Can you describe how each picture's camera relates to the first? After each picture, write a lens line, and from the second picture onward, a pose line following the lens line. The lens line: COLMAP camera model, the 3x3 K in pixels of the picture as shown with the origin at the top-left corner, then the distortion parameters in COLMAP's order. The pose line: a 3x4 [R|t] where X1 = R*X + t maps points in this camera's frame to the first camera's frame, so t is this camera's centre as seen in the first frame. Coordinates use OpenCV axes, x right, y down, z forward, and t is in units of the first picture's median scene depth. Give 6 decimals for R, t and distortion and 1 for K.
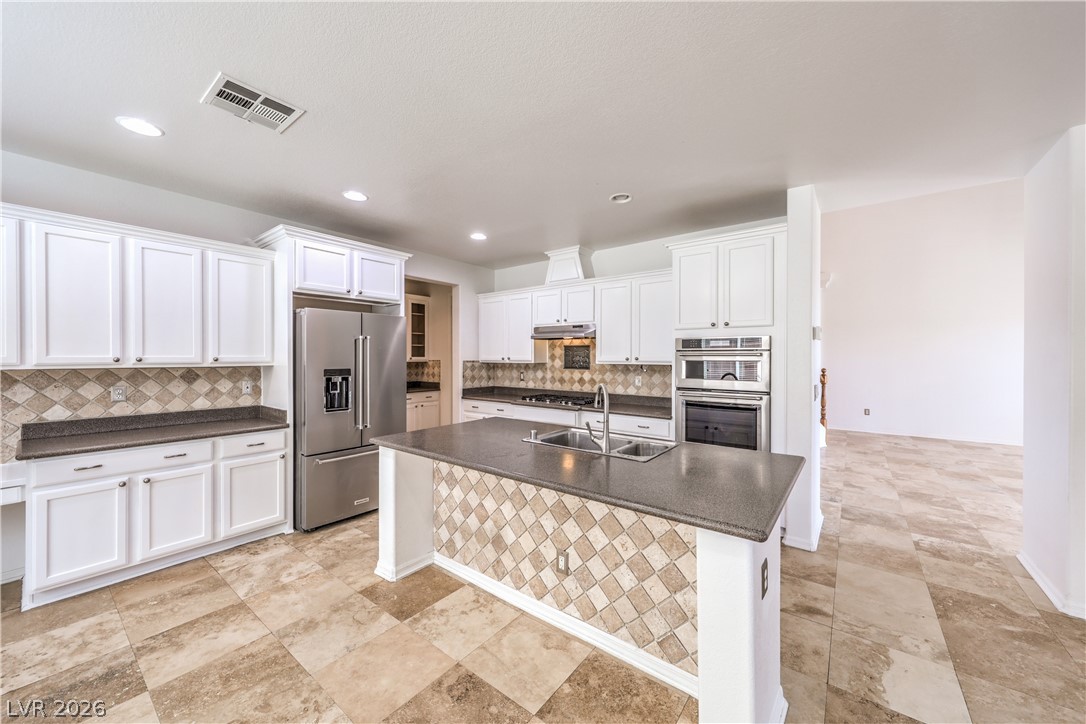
lens RADIAL K [[399.4, 0, 542.8], [0, 399.4, 360.4], [0, 0, 1]] dist [0.000028, -0.000441]
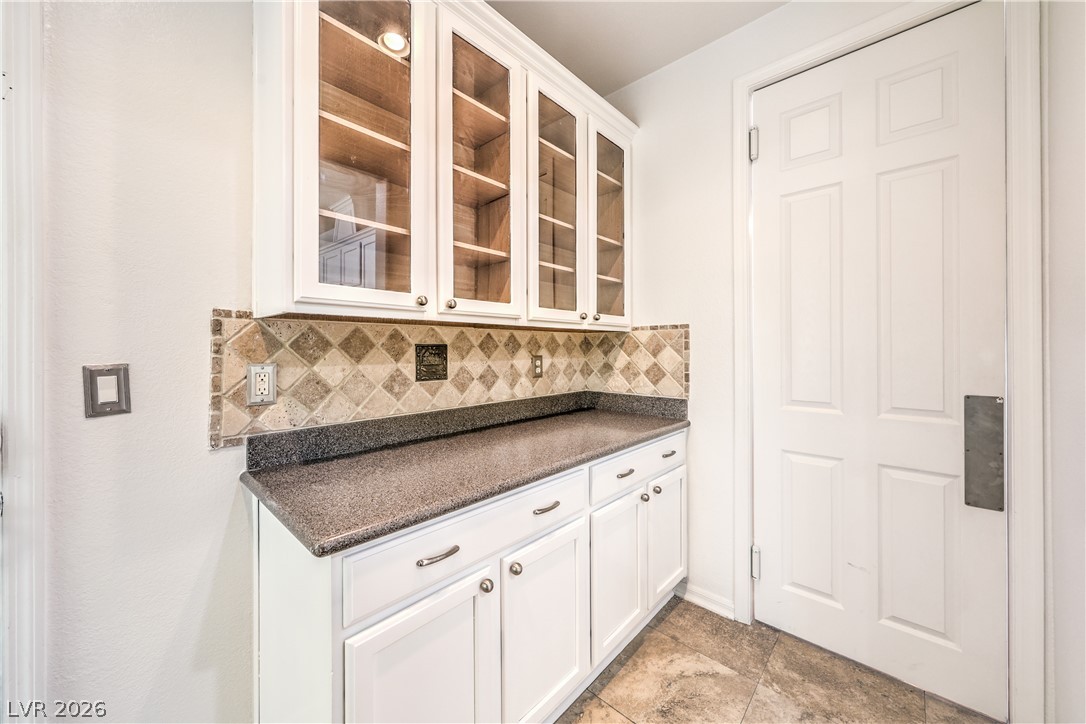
lens RADIAL K [[399.4, 0, 534.7], [0, 399.4, 345.2], [0, 0, 1]] dist [0.000028, -0.000441]
pose [[0.996106, 0.000348, -0.088158, -0.623931], [-0.001292, 0.999943, -0.010643, 0.032448], [0.088149, 0.010716, 0.996050, 1.258607]]
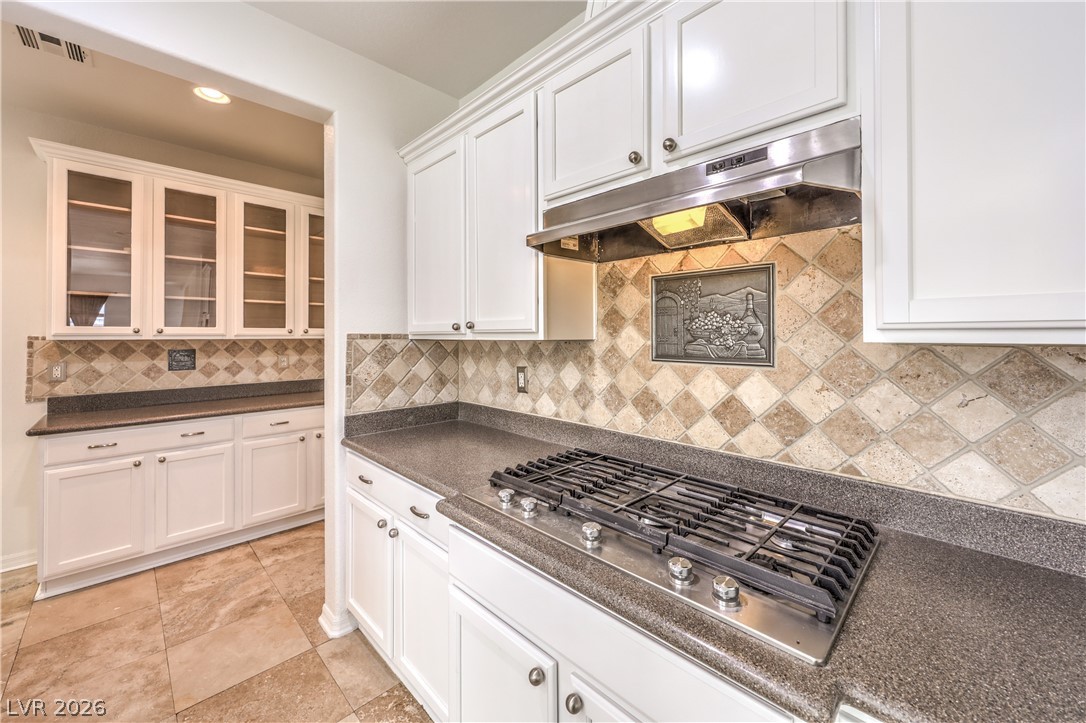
lens RADIAL K [[419.4, 0, 550.4], [0, 419.4, 327.9], [0, 0, 1]] dist [-0.007233, -0.000068]
pose [[0.993231, -0.005249, -0.116038, 0.021126], [0.002358, 0.999684, -0.025043, 0.007173], [0.116133, 0.024600, 0.992929, 0.971947]]
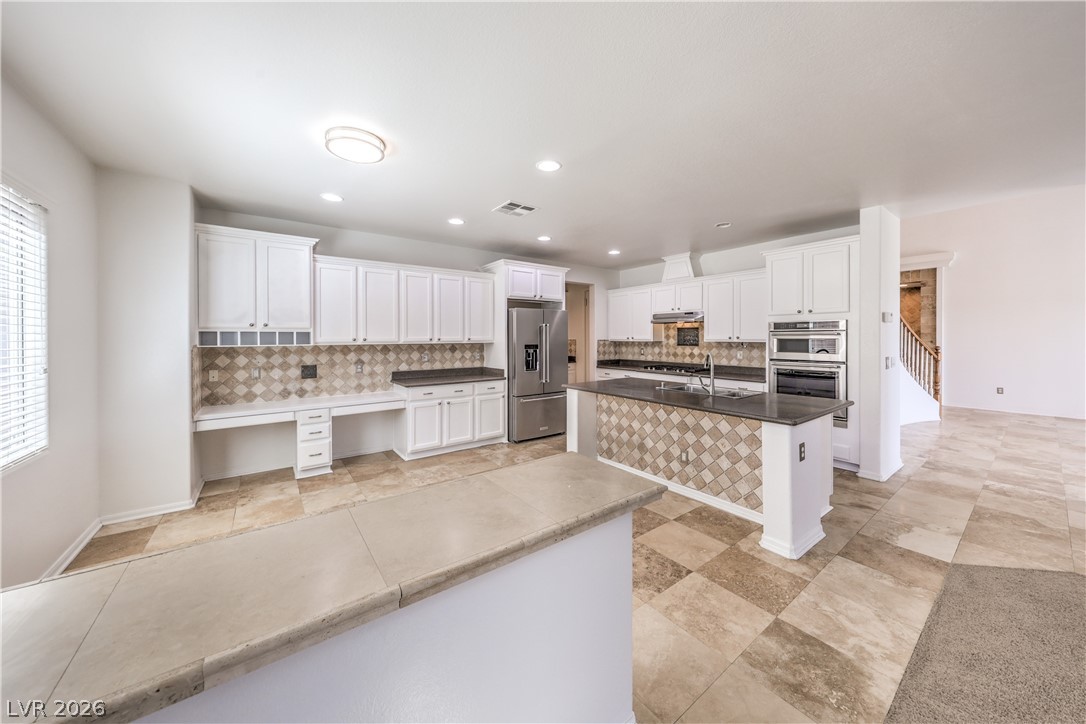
lens RADIAL K [[373.6, 0, 538.3], [0, 373.6, 340.2], [0, 0, 1]] dist [-0.001783, -0.000197]
pose [[0.960897, -0.002782, -0.276894, -0.061051], [0.002568, 0.999996, -0.001134, 0.004285], [0.276896, 0.000379, 0.960900, -0.402157]]
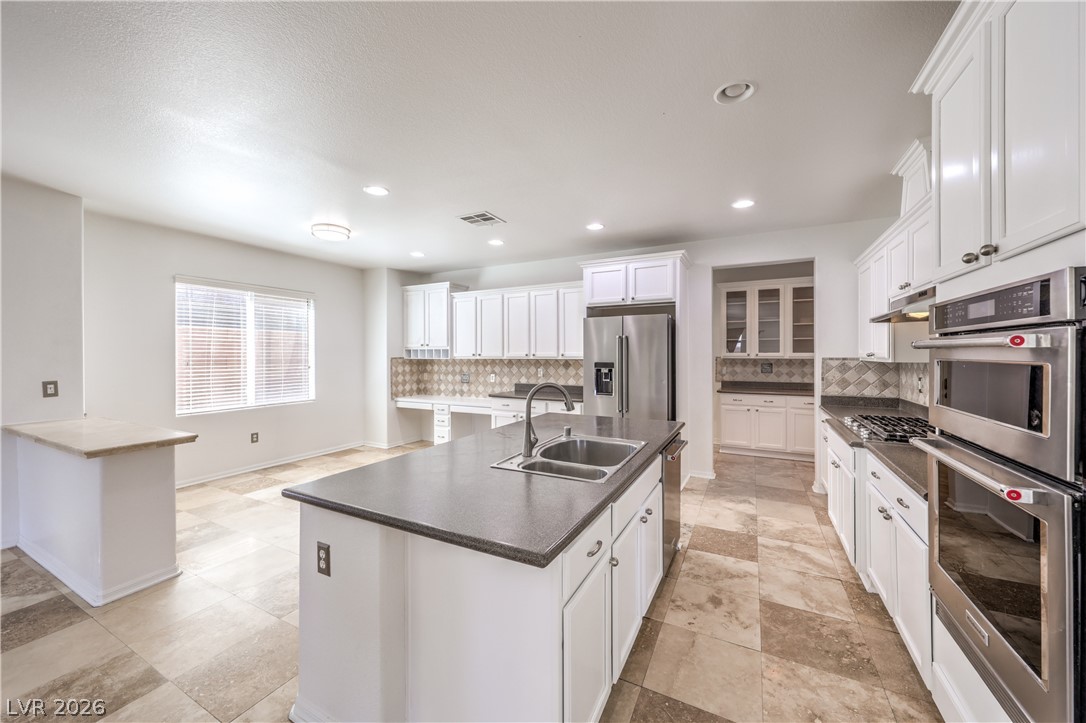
lens RADIAL K [[399.4, 0, 545.1], [0, 399.4, 357.4], [0, 0, 1]] dist [0.000028, -0.000441]
pose [[0.178128, 0.008188, -0.983973, 0.644485], [-0.006315, 0.999954, 0.007178, -0.002783], [0.983987, 0.004935, 0.178171, 0.524811]]
